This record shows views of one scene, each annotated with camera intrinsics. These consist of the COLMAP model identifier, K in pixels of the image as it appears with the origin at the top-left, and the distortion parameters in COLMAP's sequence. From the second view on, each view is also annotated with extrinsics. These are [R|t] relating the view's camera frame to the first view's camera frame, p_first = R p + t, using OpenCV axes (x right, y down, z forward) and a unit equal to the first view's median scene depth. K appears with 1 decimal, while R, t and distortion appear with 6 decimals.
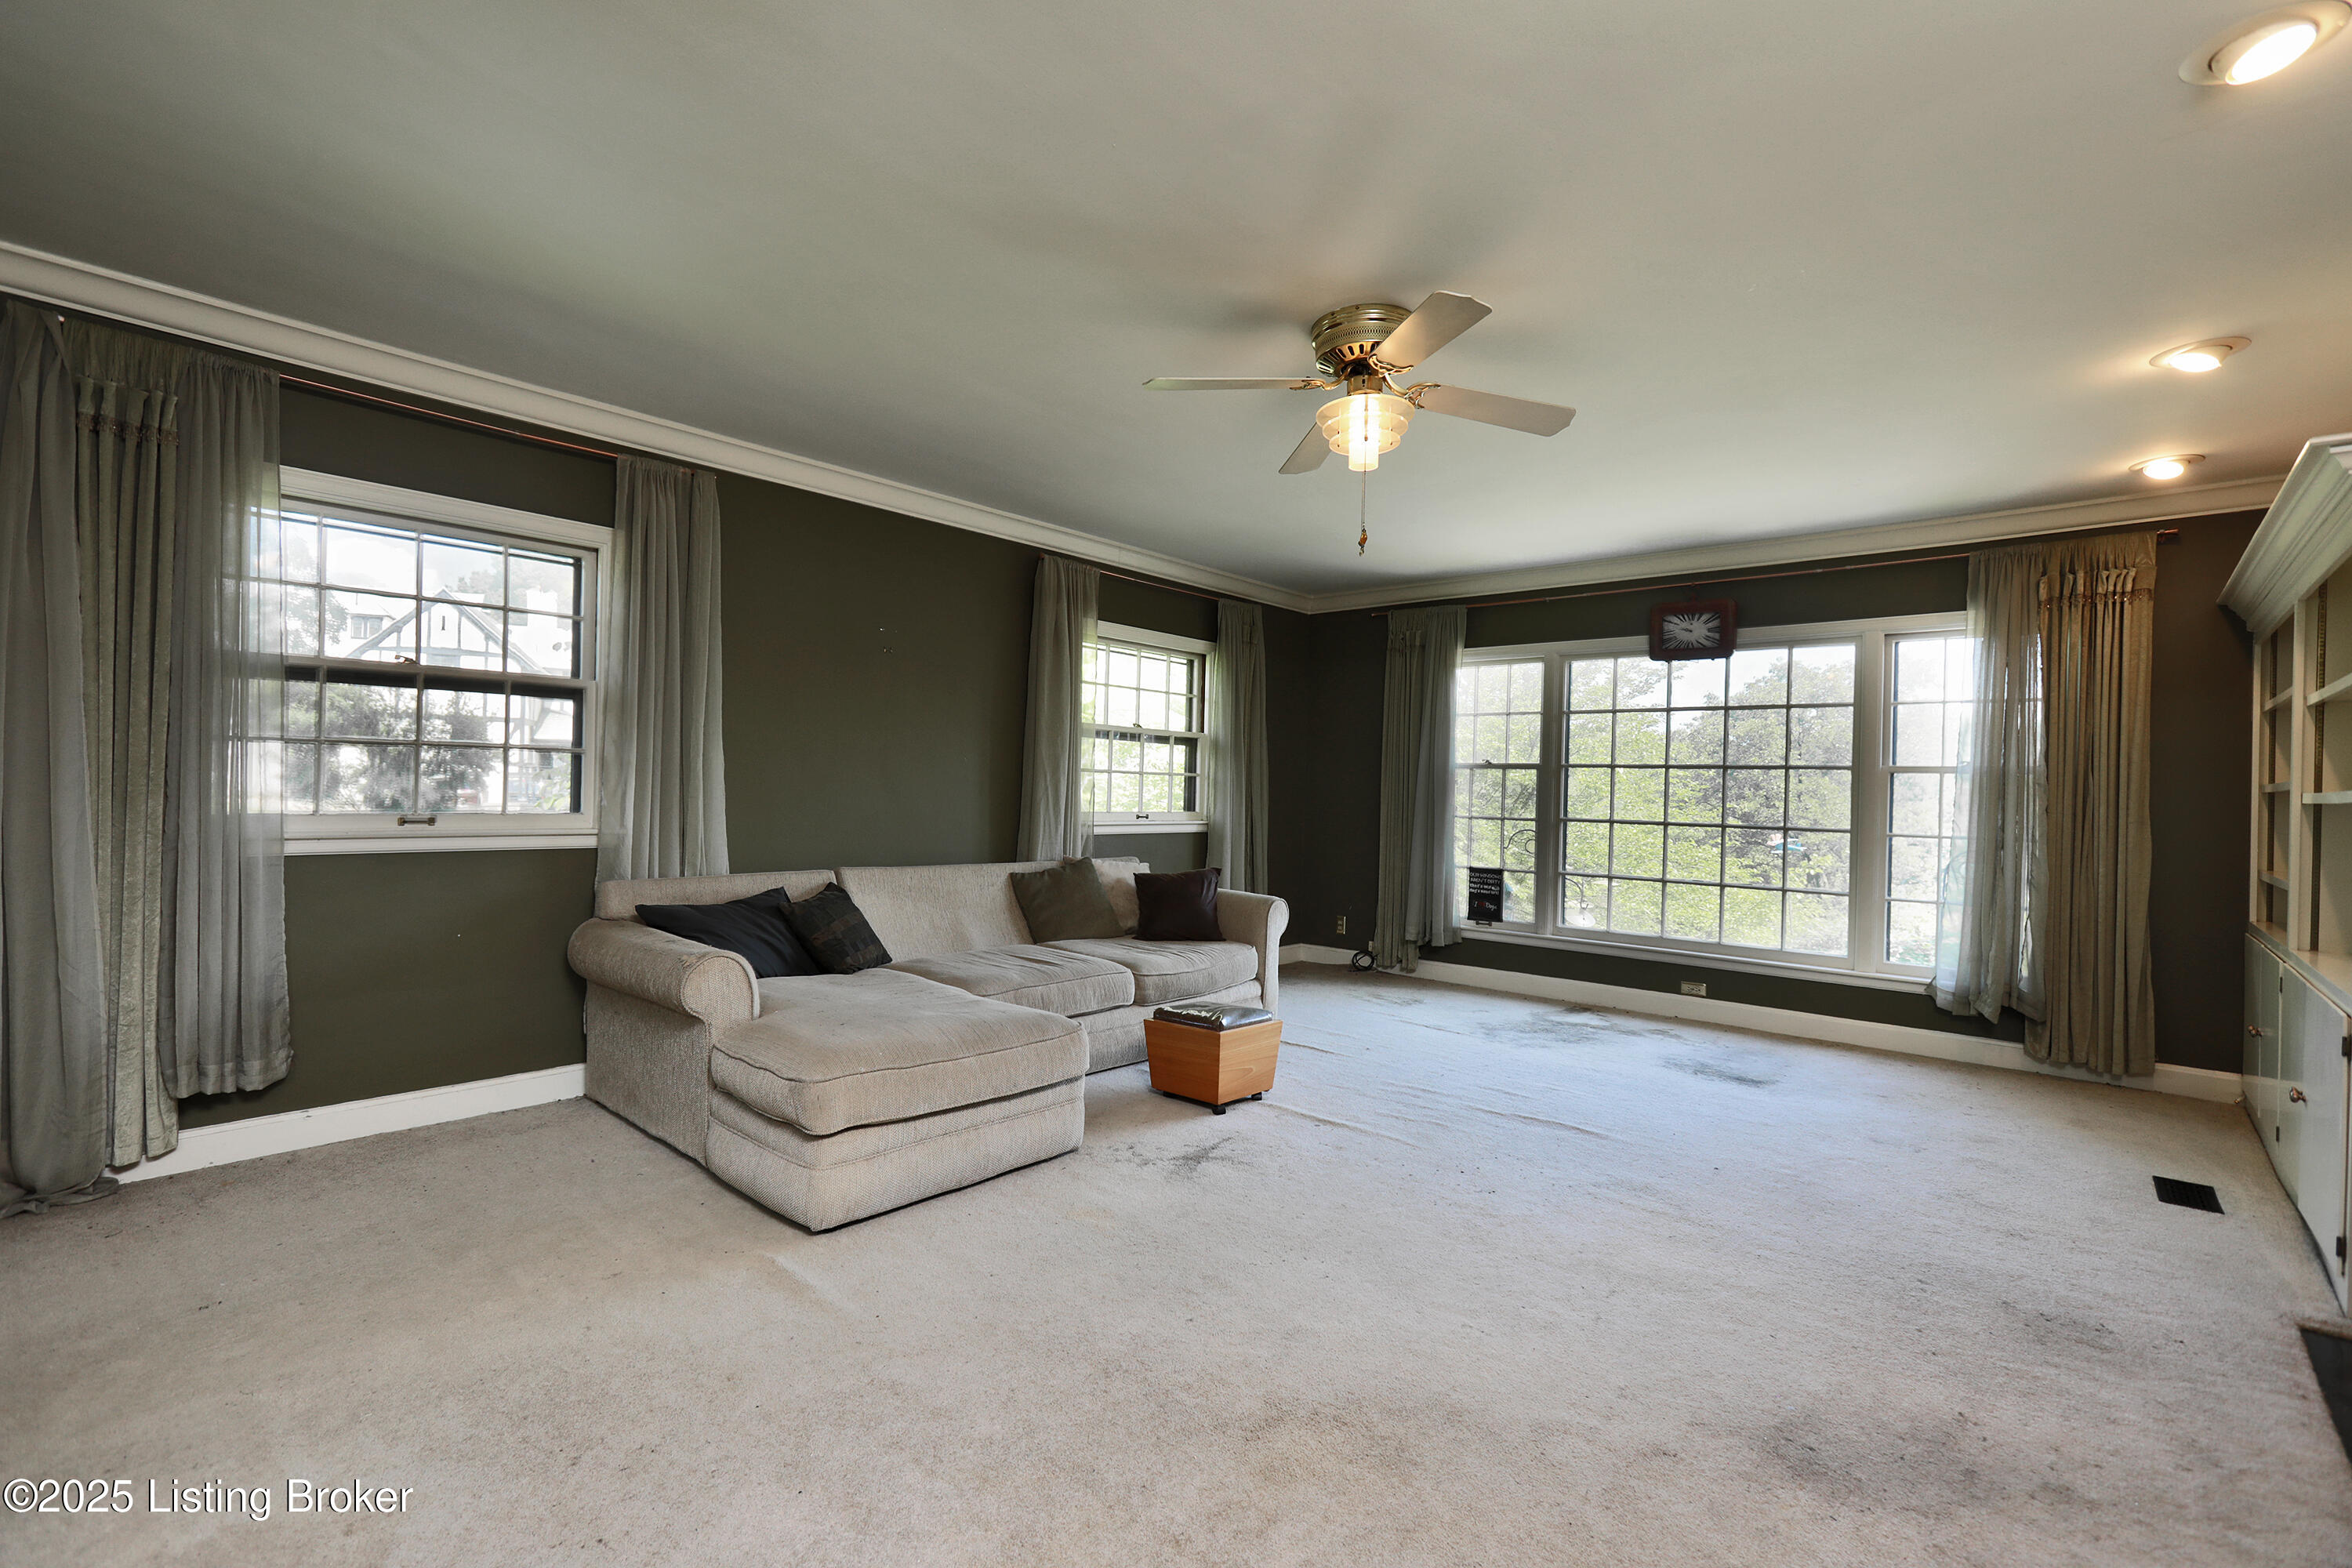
lens RADIAL K [[1038.0, 0, 1129.9], [0, 1038.0, 773.9], [0, 0, 1]] dist [-0.006352, 0.001723]
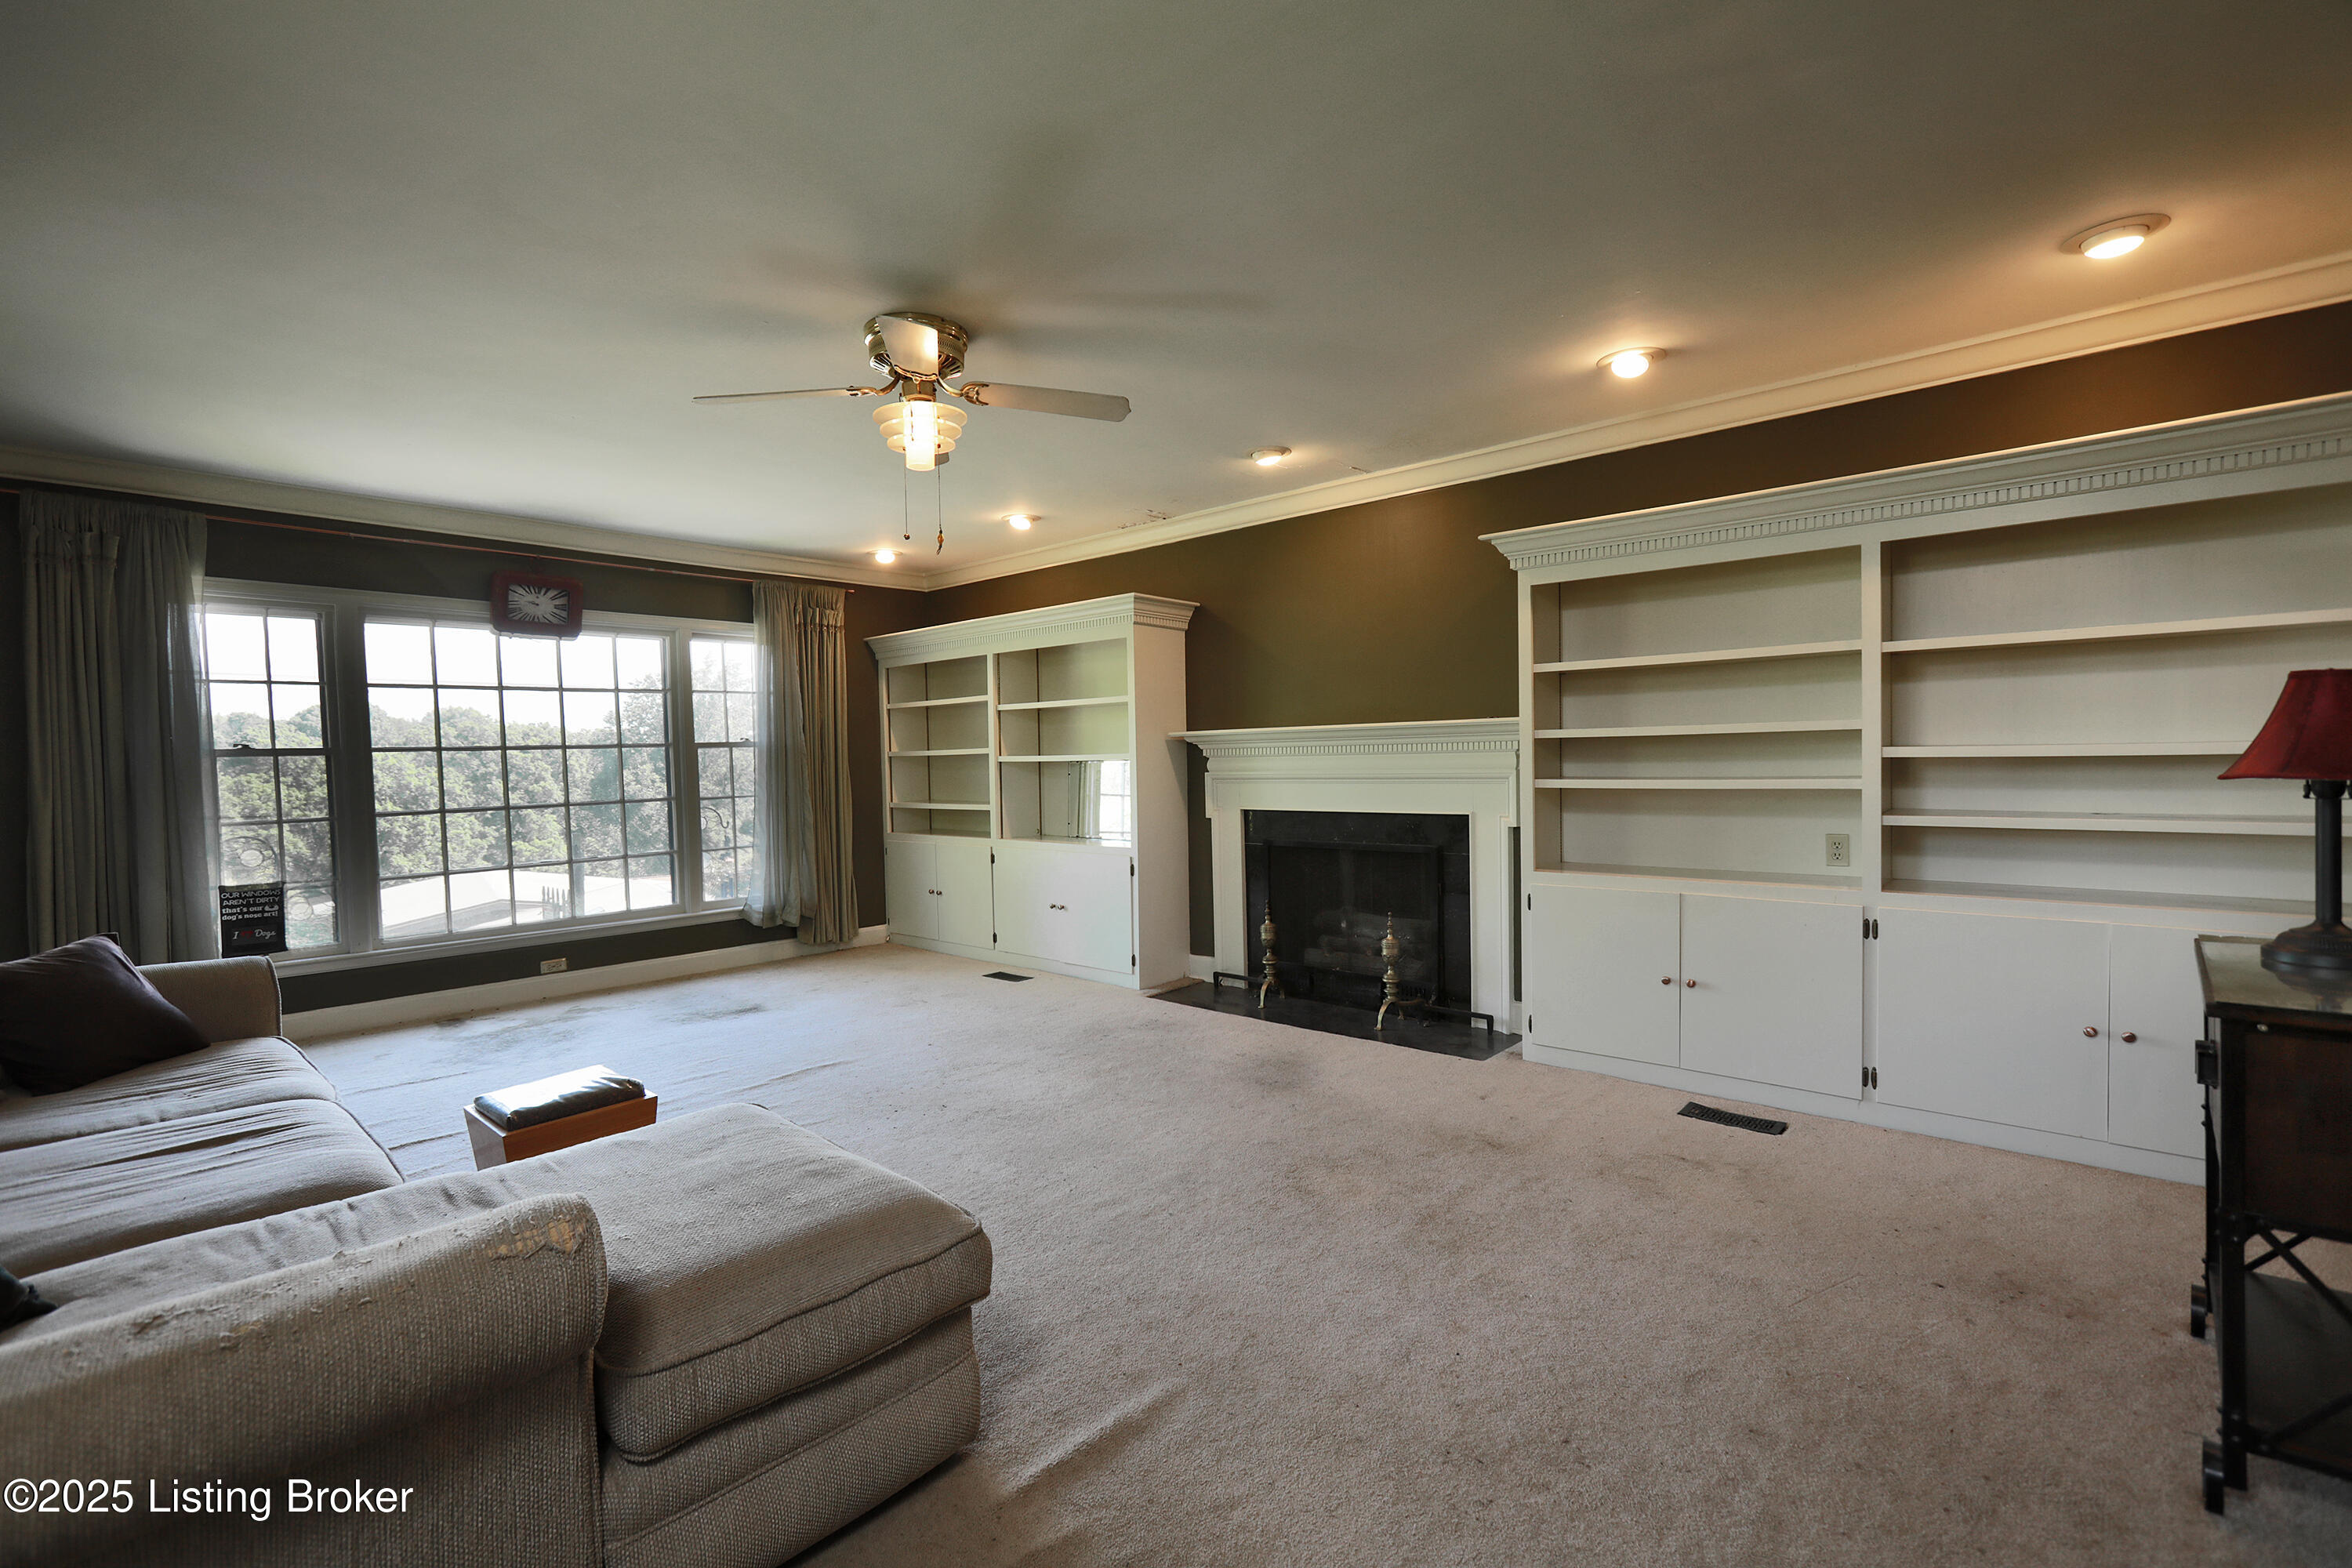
lens RADIAL K [[1038.0, 0, 1183.6], [0, 1038.0, 793.9], [0, 0, 1]] dist [-0.006352, 0.001723]
pose [[-0.015941, -0.061667, 0.997969, -0.469286], [0.007936, 0.998057, 0.061800, -0.016468], [-0.999841, 0.008905, -0.015421, 0.417556]]
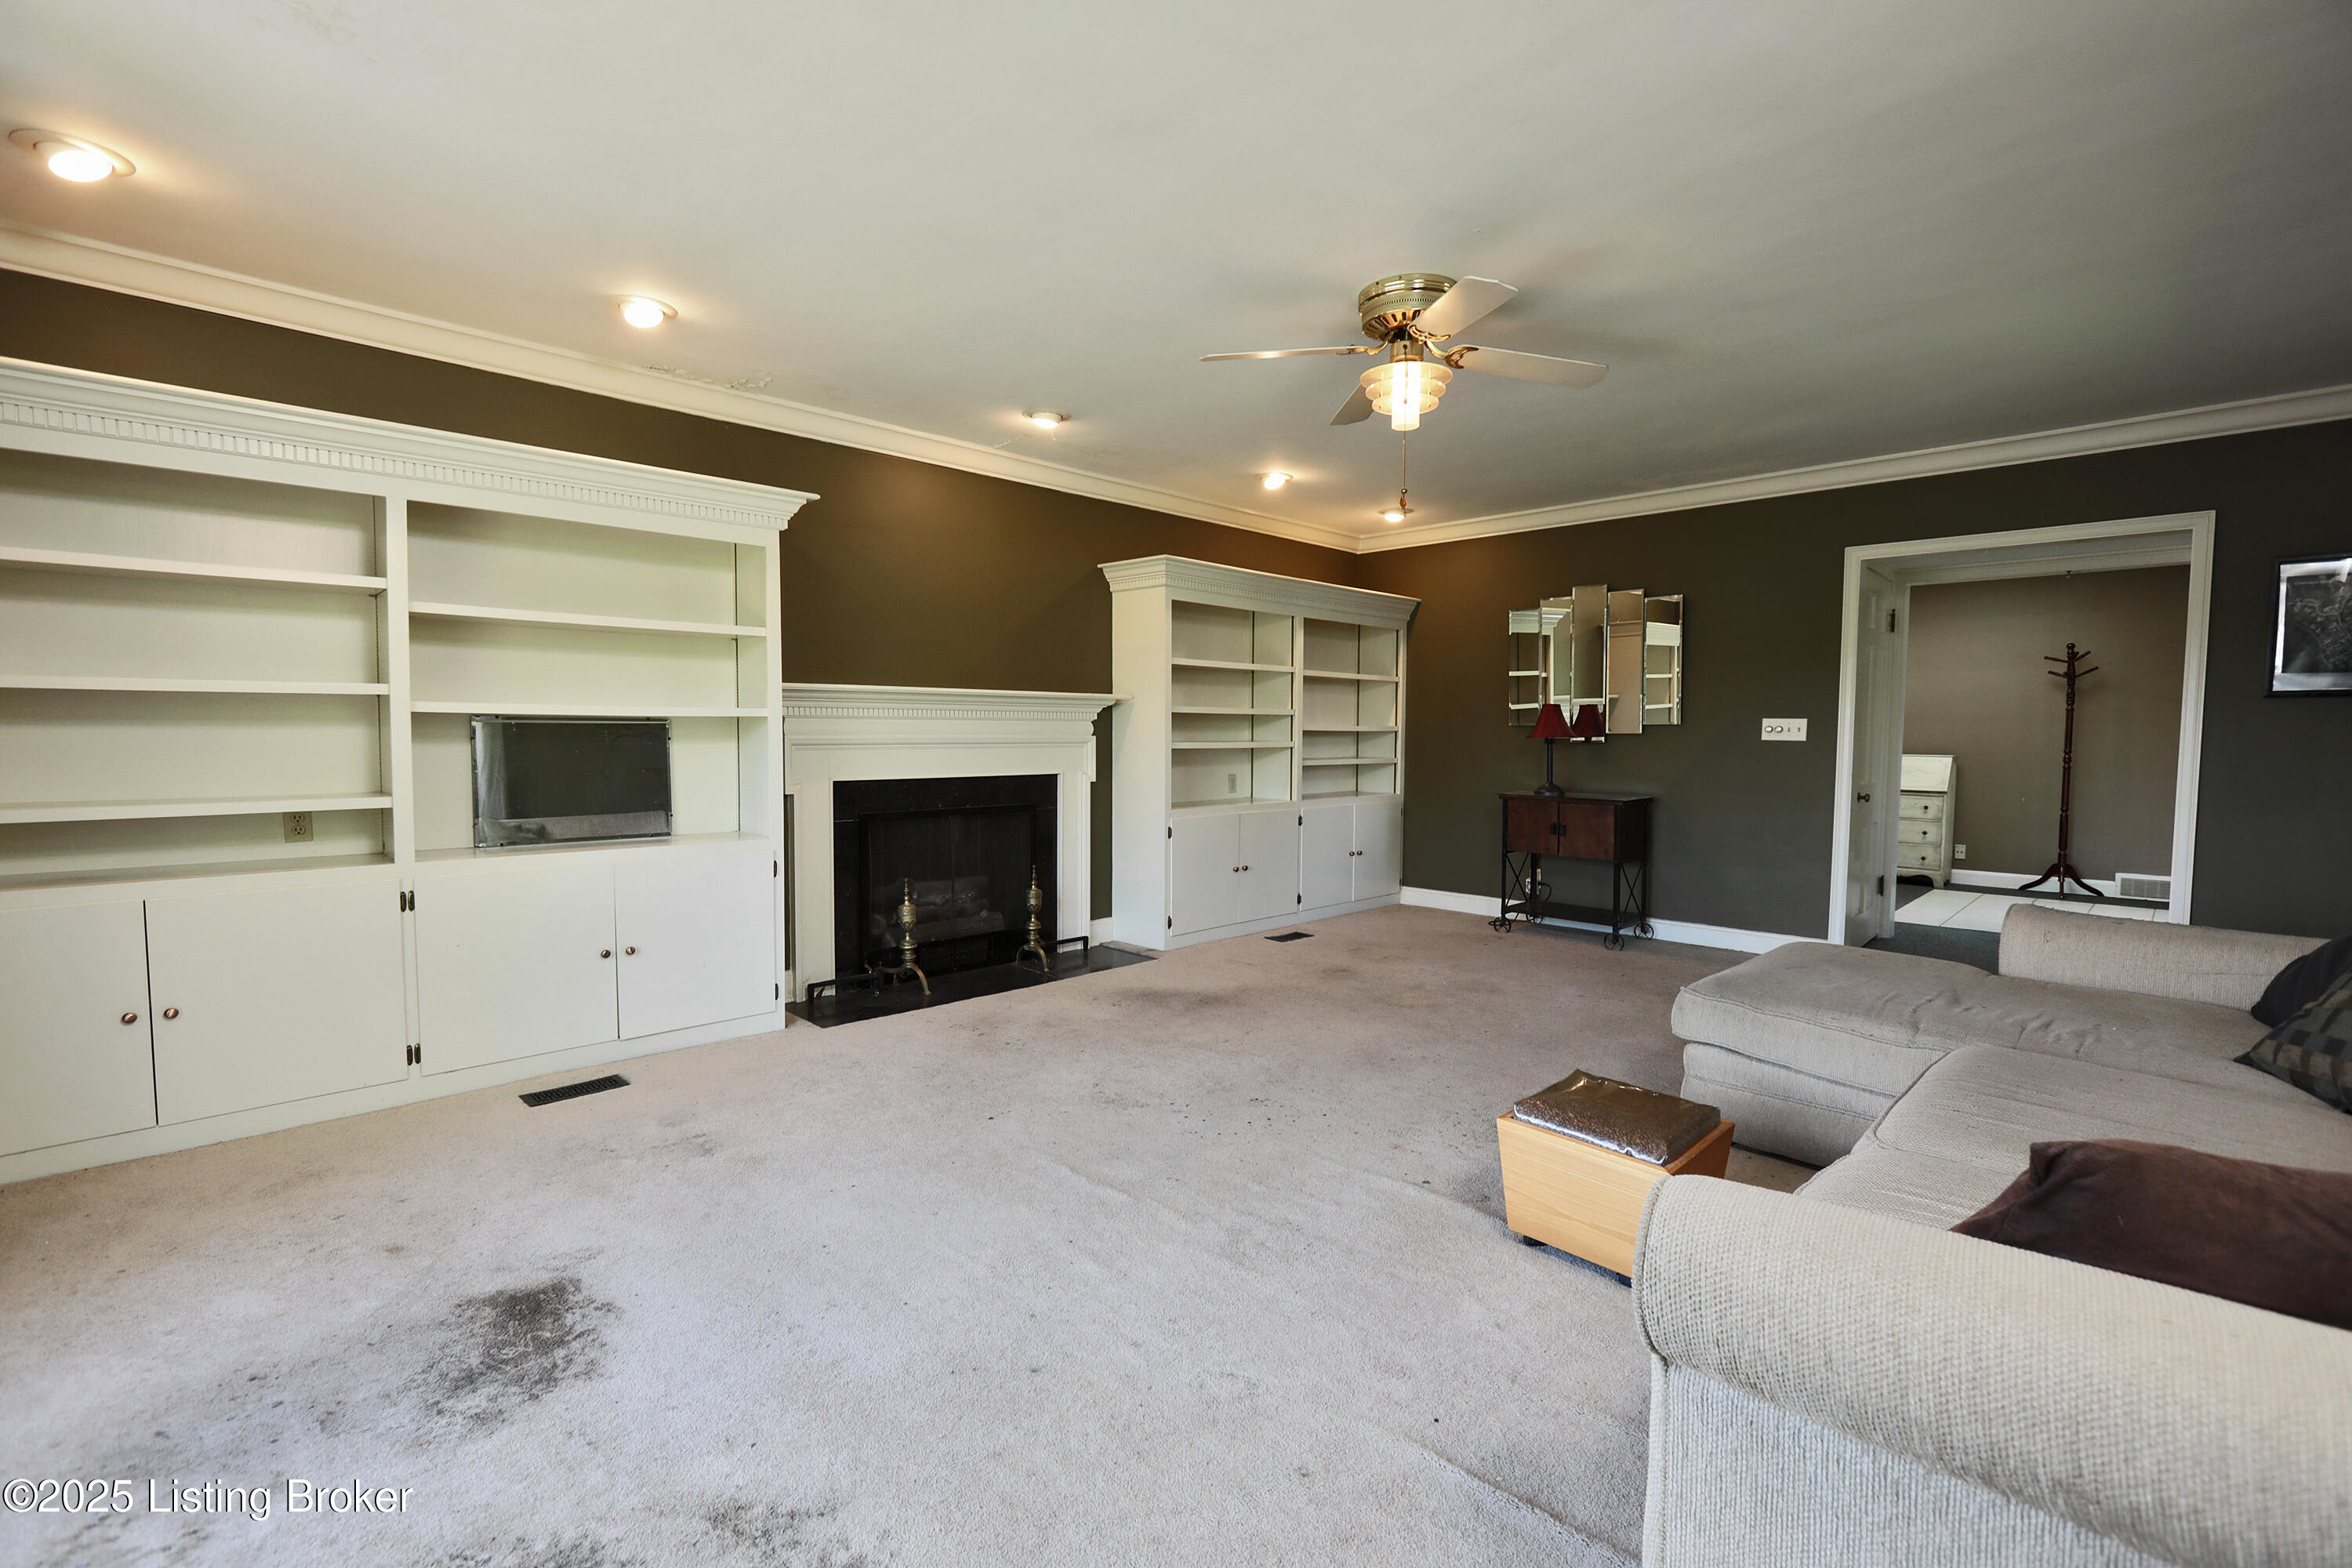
lens RADIAL K [[1038.0, 0, 1186.4], [0, 1038.0, 786.0], [0, 0, 1]] dist [-0.006352, 0.001723]
pose [[-0.998090, -0.044218, 0.043146, 0.203866], [-0.041891, 0.997692, 0.053440, 0.008558], [-0.045410, 0.051531, -0.997638, 1.159480]]
